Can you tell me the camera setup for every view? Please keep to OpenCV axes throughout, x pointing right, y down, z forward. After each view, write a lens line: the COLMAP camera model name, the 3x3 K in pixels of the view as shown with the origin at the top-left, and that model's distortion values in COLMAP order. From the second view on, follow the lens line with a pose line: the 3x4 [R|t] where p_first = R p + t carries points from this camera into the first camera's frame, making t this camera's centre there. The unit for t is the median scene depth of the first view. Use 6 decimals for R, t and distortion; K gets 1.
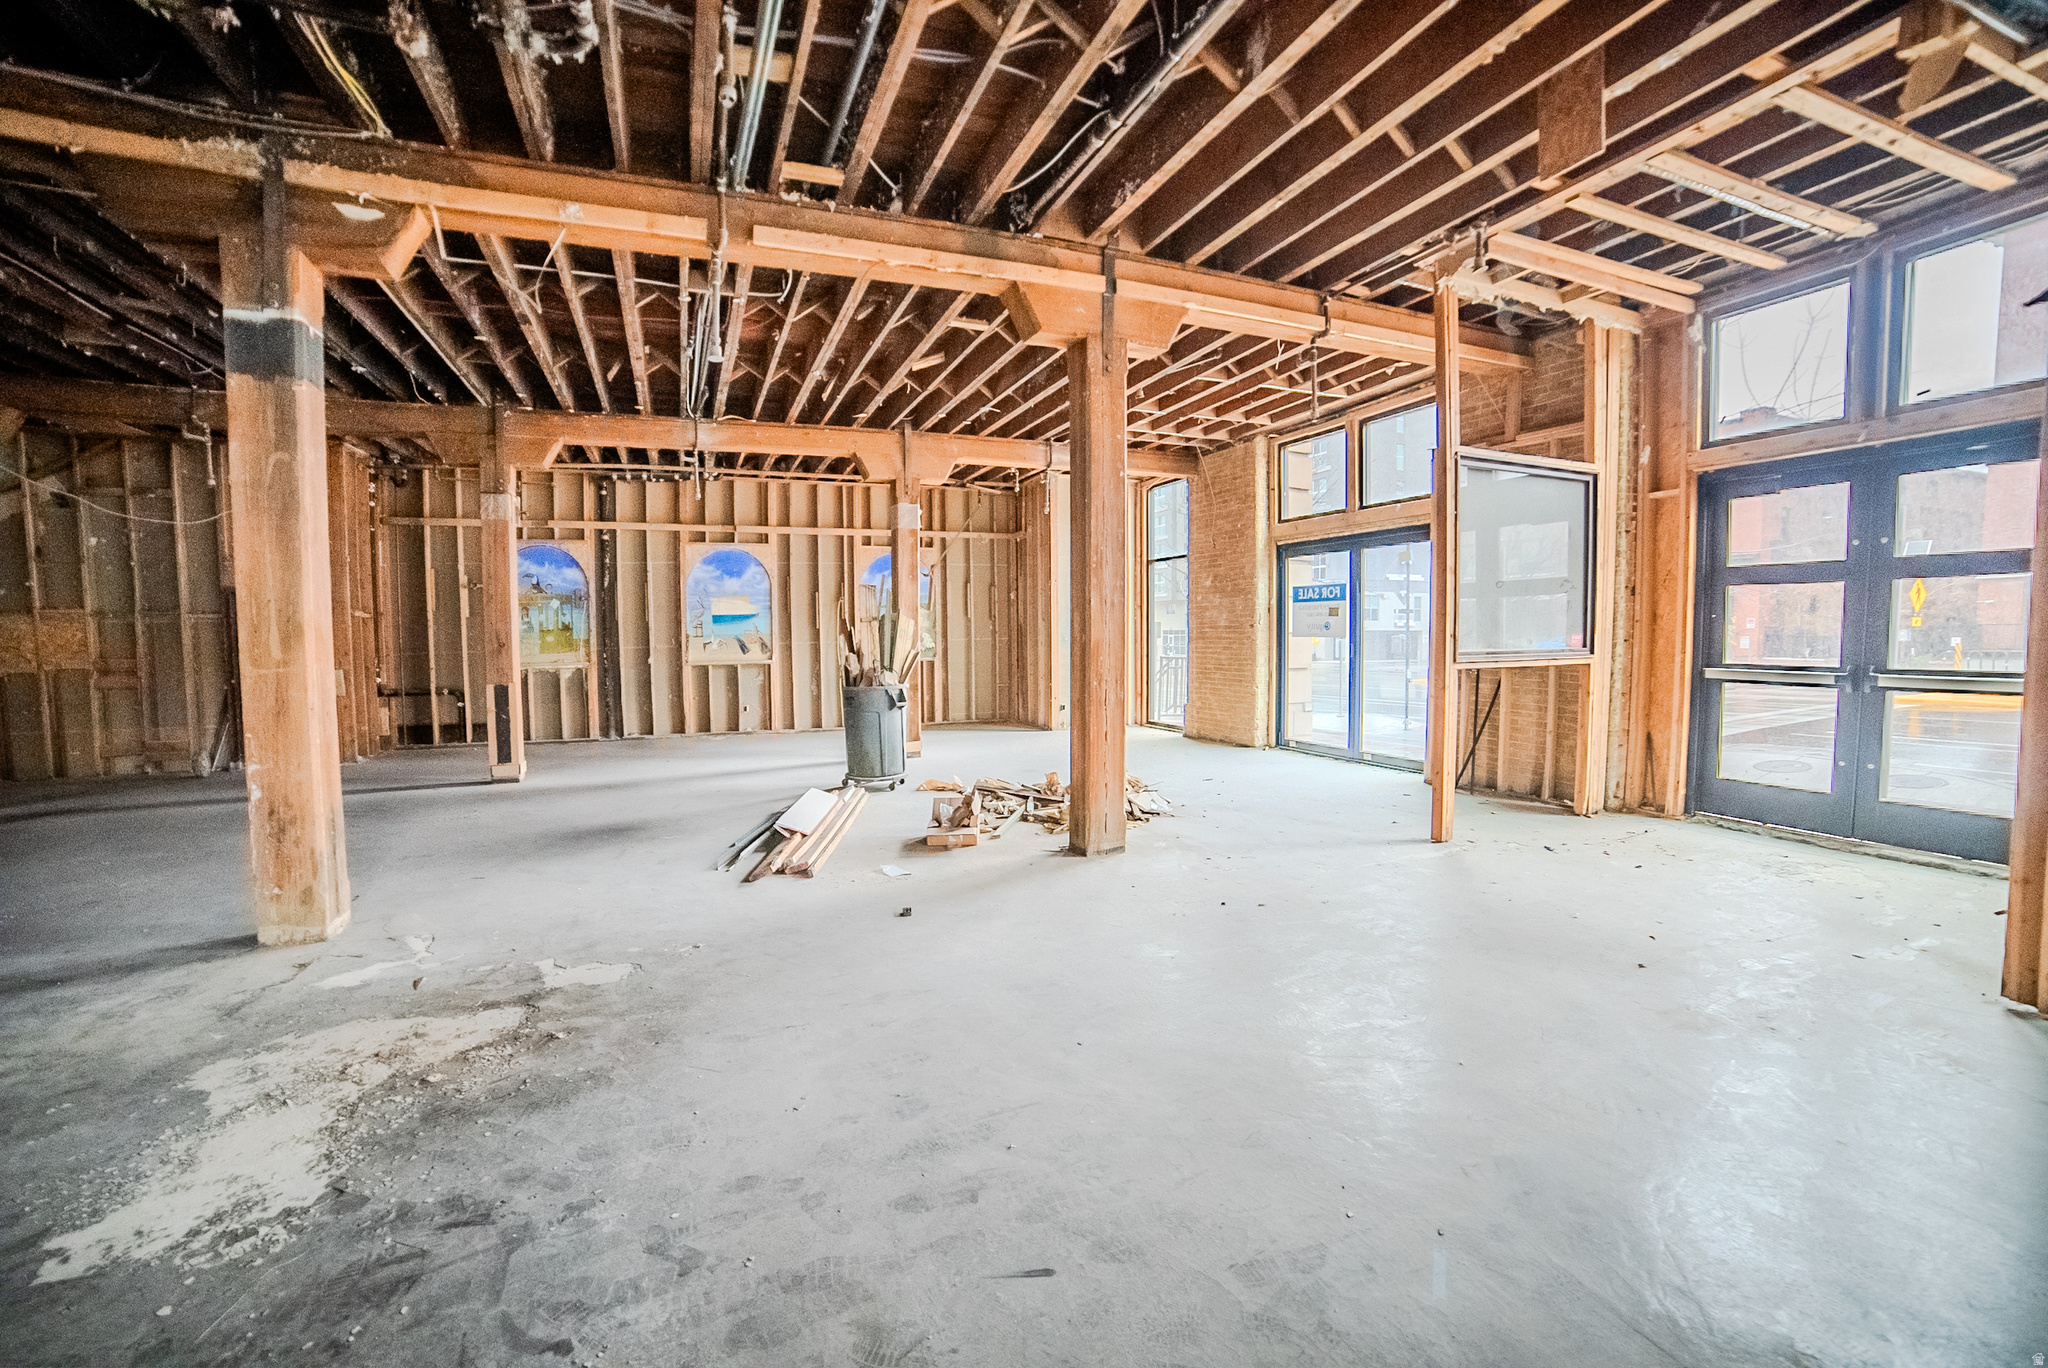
lens RADIAL K [[833.8, 0, 1029.4], [0, 833.8, 684.5], [0, 0, 1]] dist [-0.118879, 0.039989]
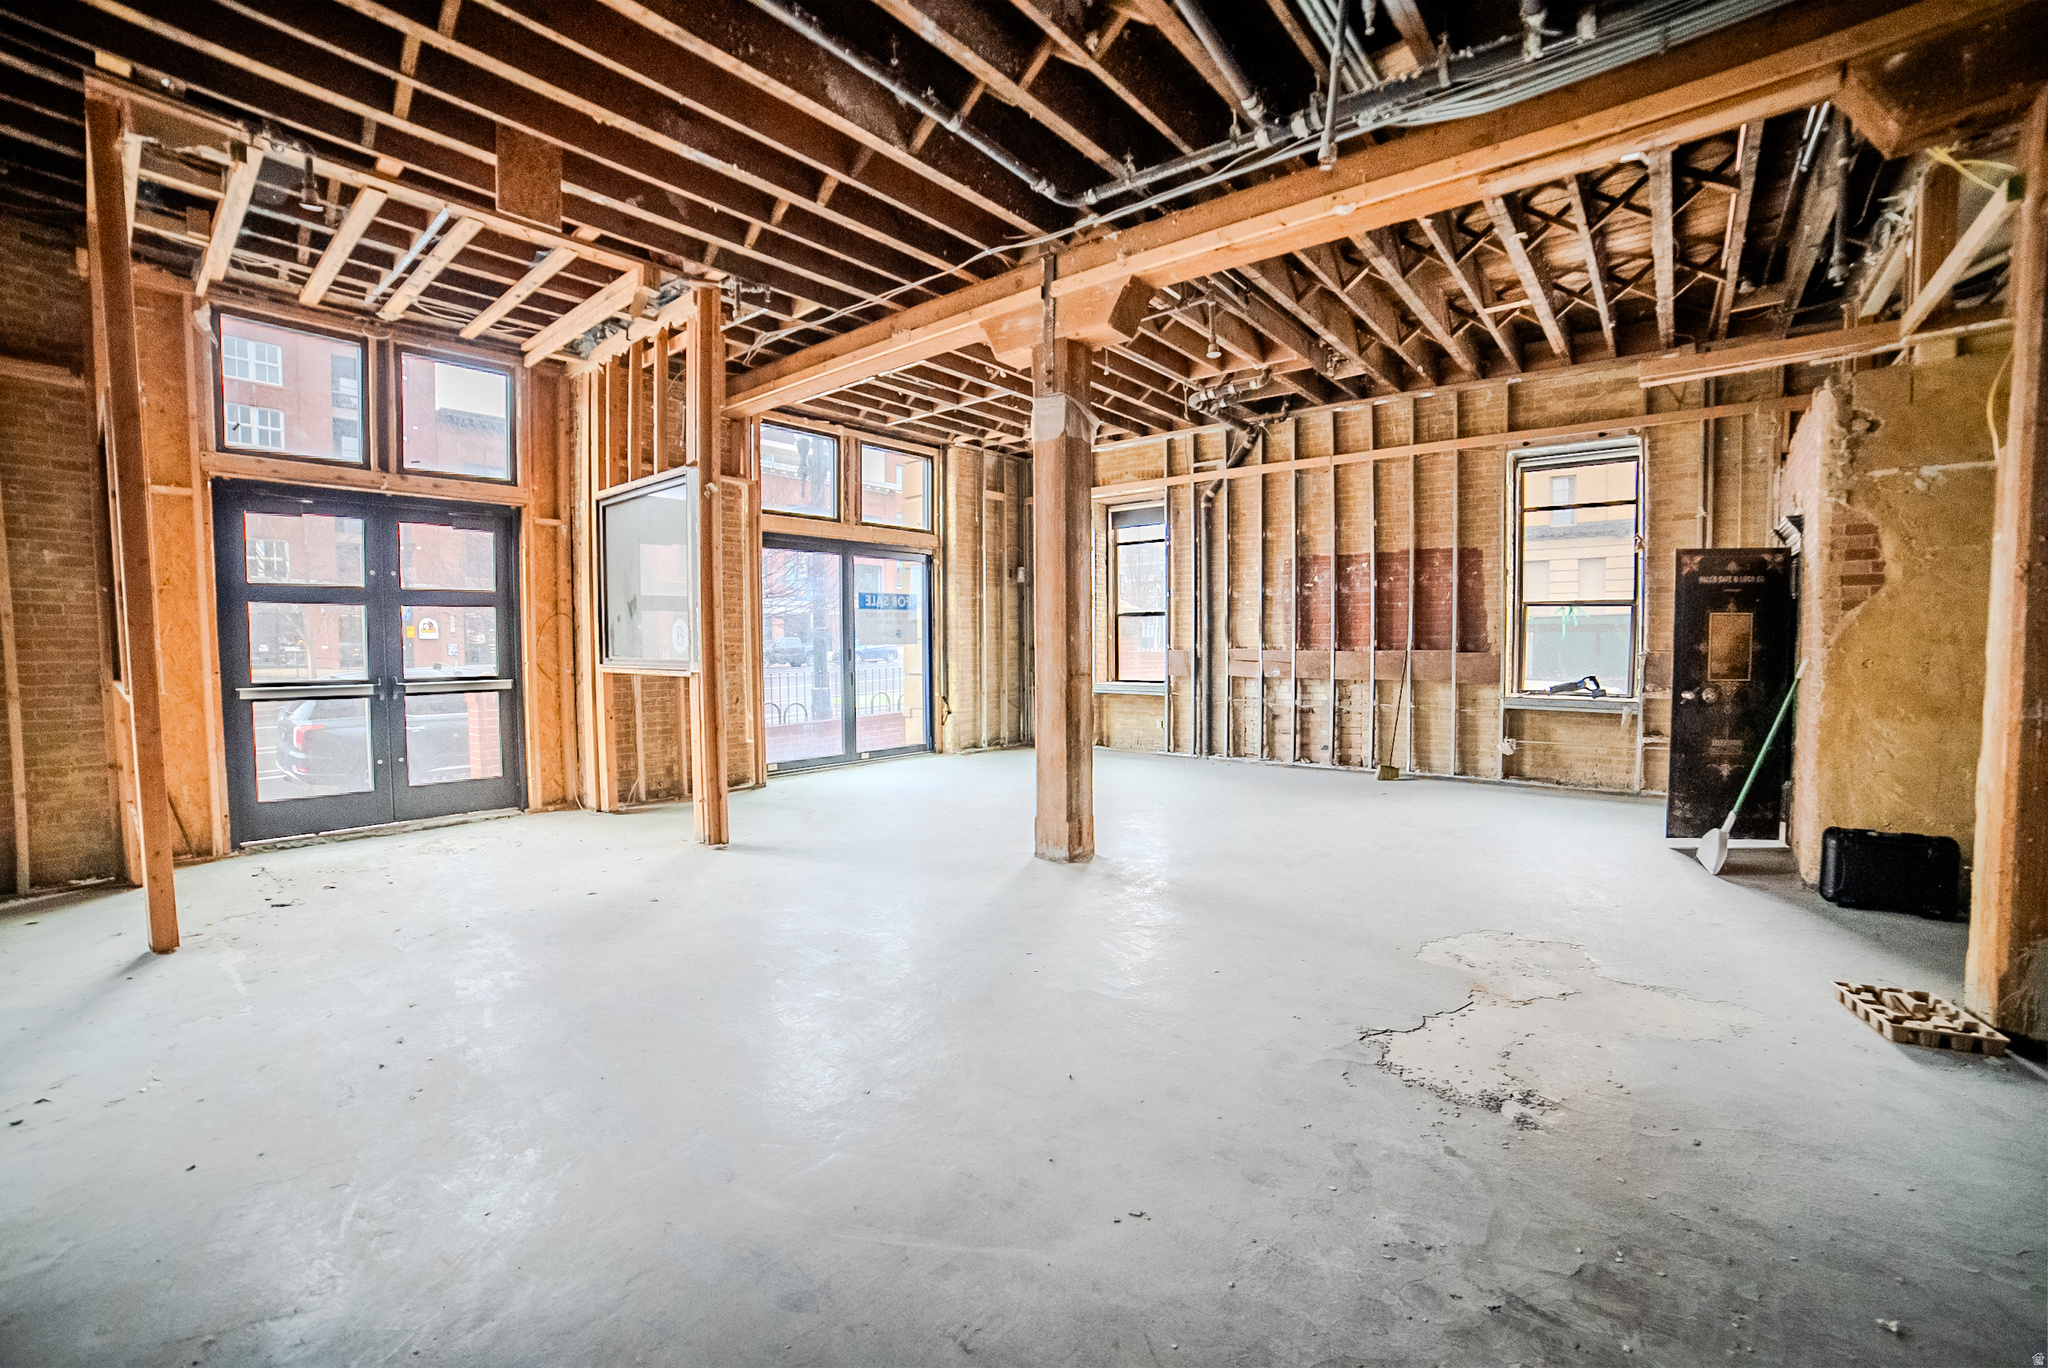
lens RADIAL K [[833.8, 0, 1029.4], [0, 833.8, 684.5], [0, 0, 1]] dist [-0.118879, 0.039989]
pose [[-0.466228, -0.033560, 0.884028, -0.388559], [0.066757, 0.995096, 0.072984, -0.030492], [-0.882142, 0.093042, -0.461701, 0.589651]]
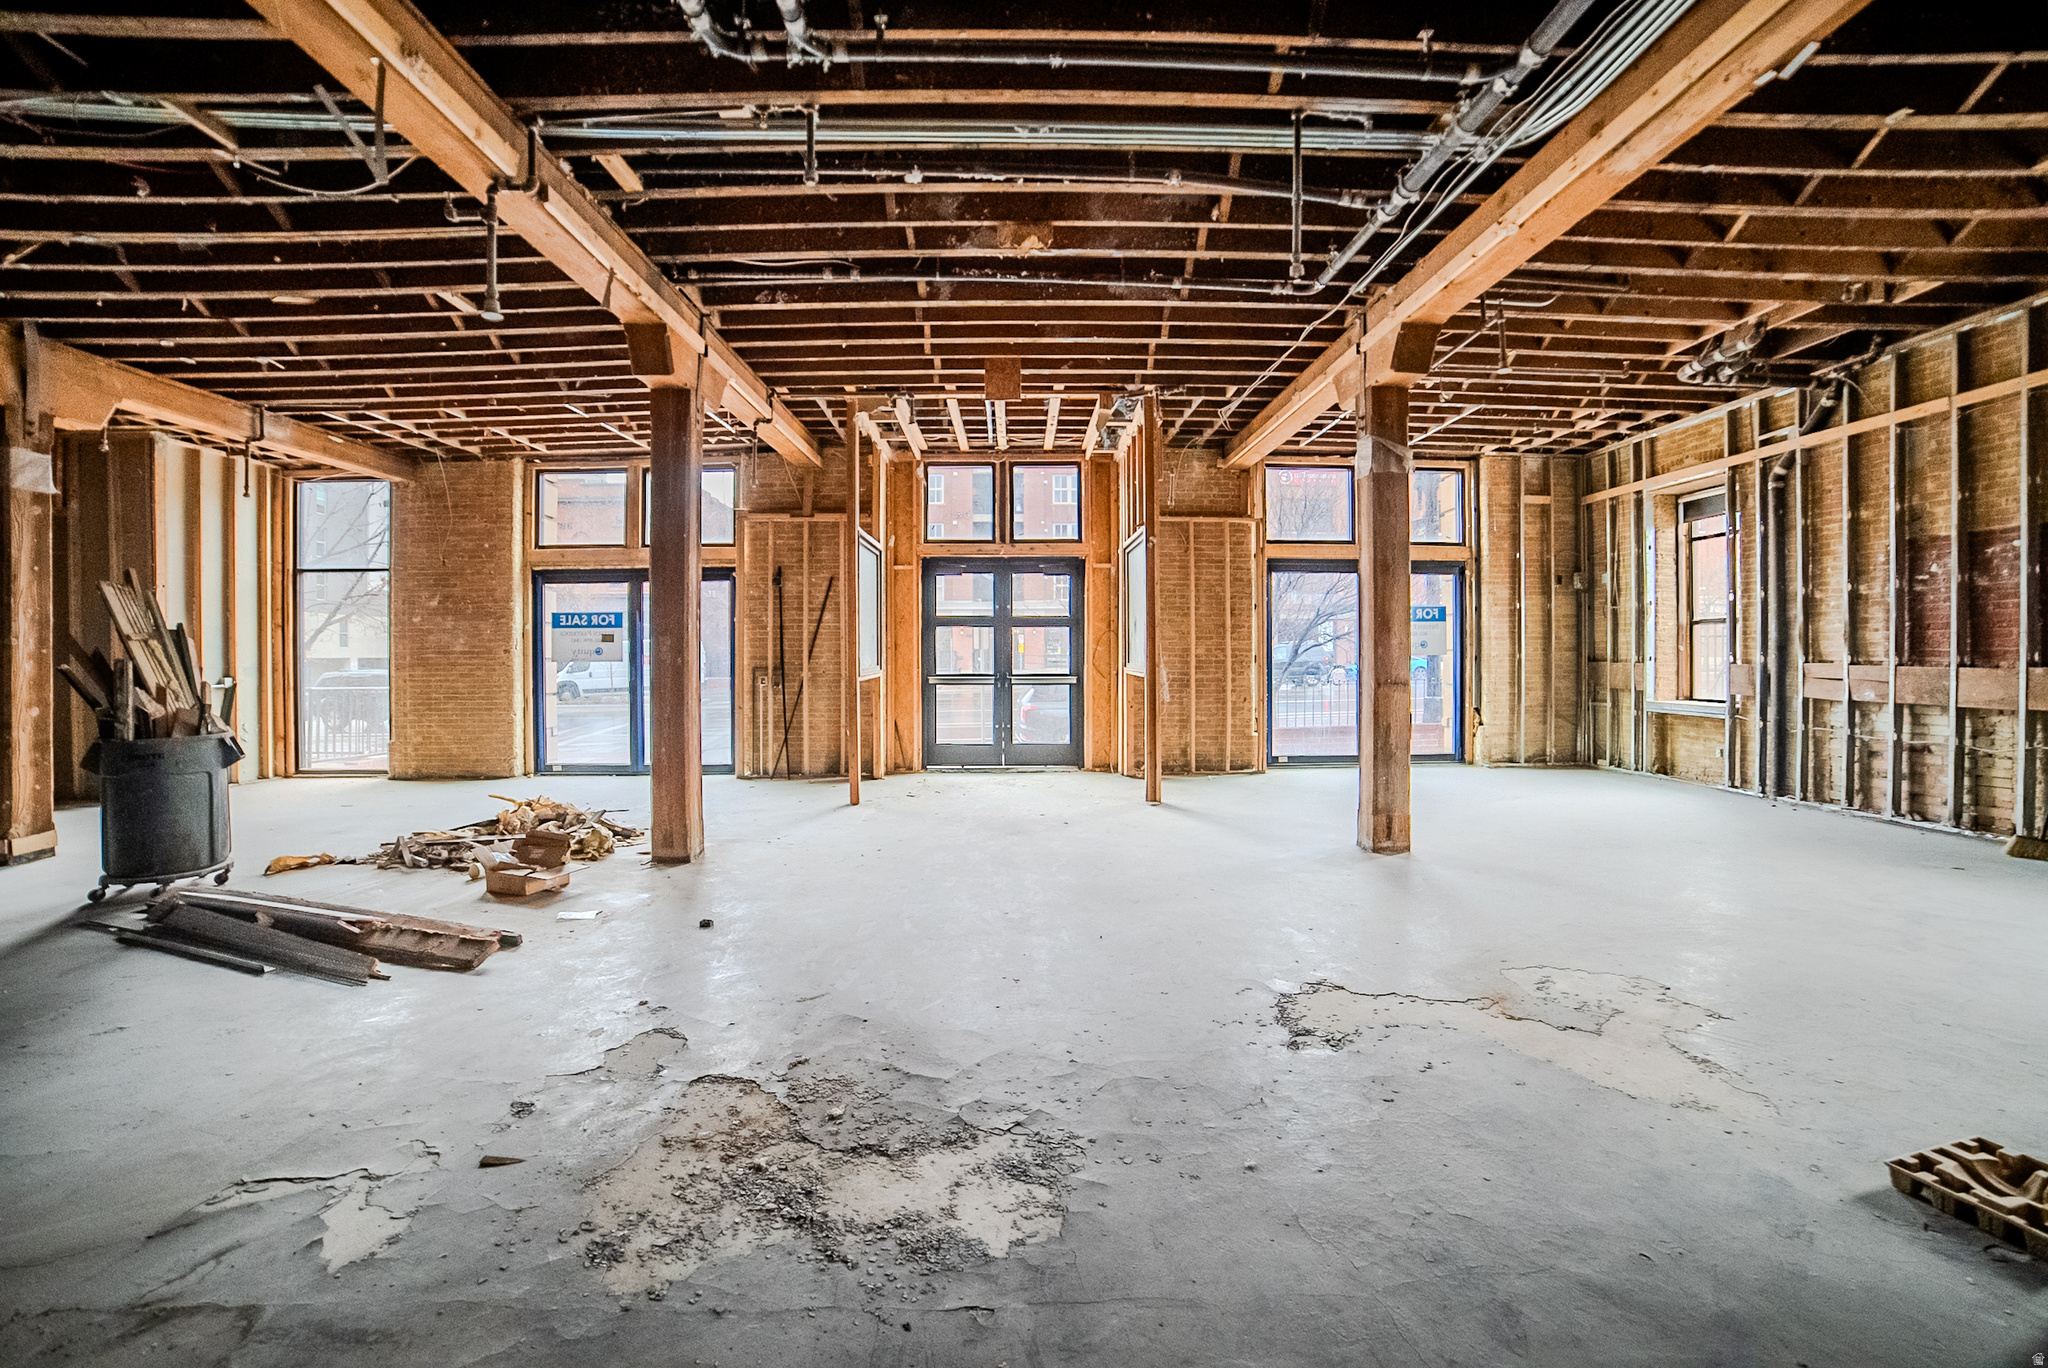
lens RADIAL K [[842.2, 0, 1026.6], [0, 842.2, 664.3], [0, 0, 1]] dist [-0.120499, 0.041023]
pose [[0.365845, -0.004529, 0.930665, -0.695388], [0.059774, 0.998038, -0.018640, -0.003301], [-0.928754, 0.062449, 0.365398, 0.167983]]
